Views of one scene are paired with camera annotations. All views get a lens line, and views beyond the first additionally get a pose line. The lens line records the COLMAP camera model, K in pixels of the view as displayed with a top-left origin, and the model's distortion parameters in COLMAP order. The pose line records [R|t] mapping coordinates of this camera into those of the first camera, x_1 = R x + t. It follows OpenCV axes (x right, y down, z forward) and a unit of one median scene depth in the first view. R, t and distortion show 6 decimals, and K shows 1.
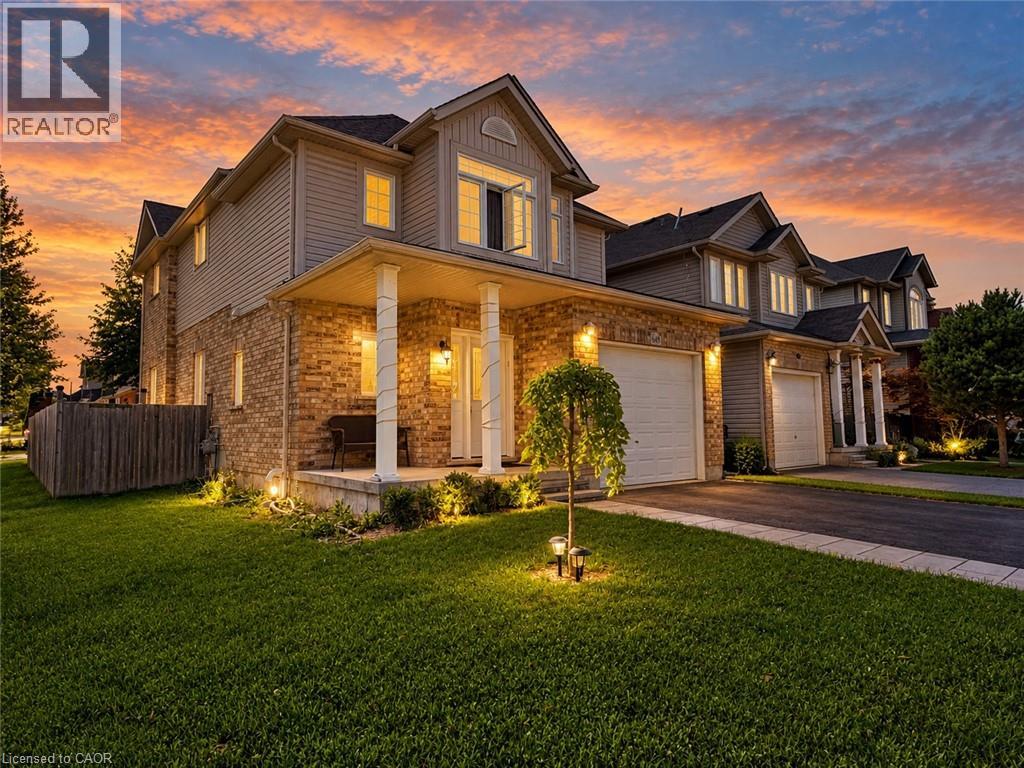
lens RADIAL K [[606.1, 0, 511.5], [0, 606.1, 383.9], [0, 0, 1]] dist [0.022327, 0.001018]
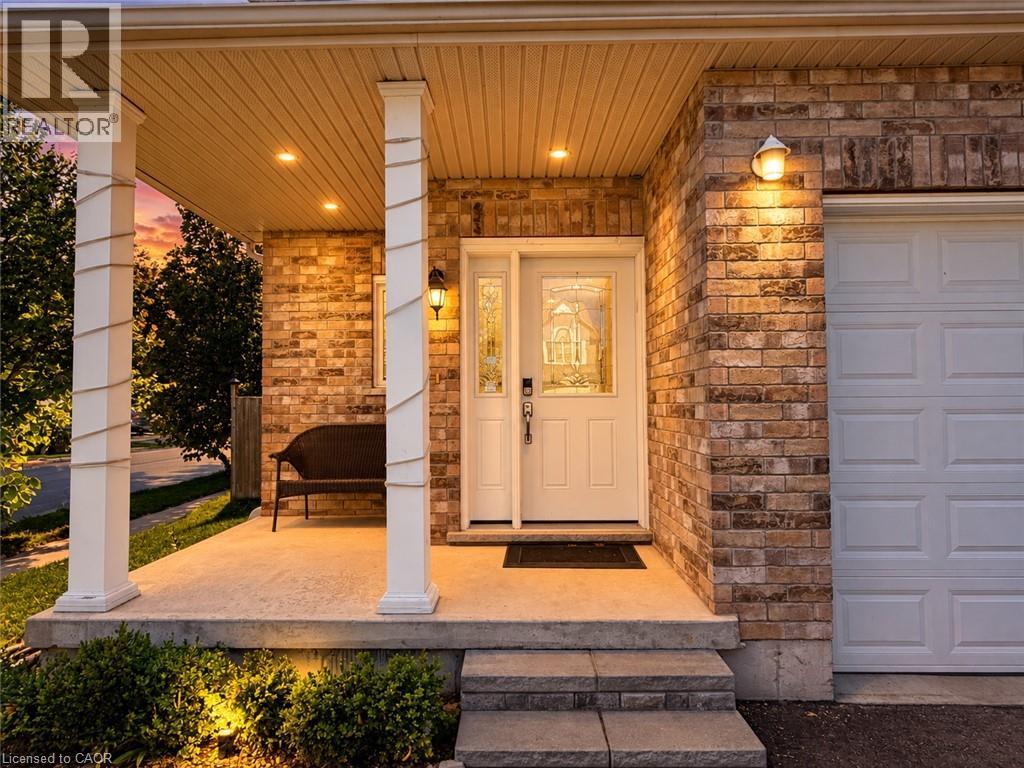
lens RADIAL K [[606.1, 0, 509.7], [0, 606.1, 388.6], [0, 0, 1]] dist [0.022327, 0.001018]
pose [[0.763715, -0.016006, -0.645355, 0.223156], [0.047078, 0.998412, 0.030950, 0.007773], [0.643835, -0.054020, 0.763255, 0.669520]]
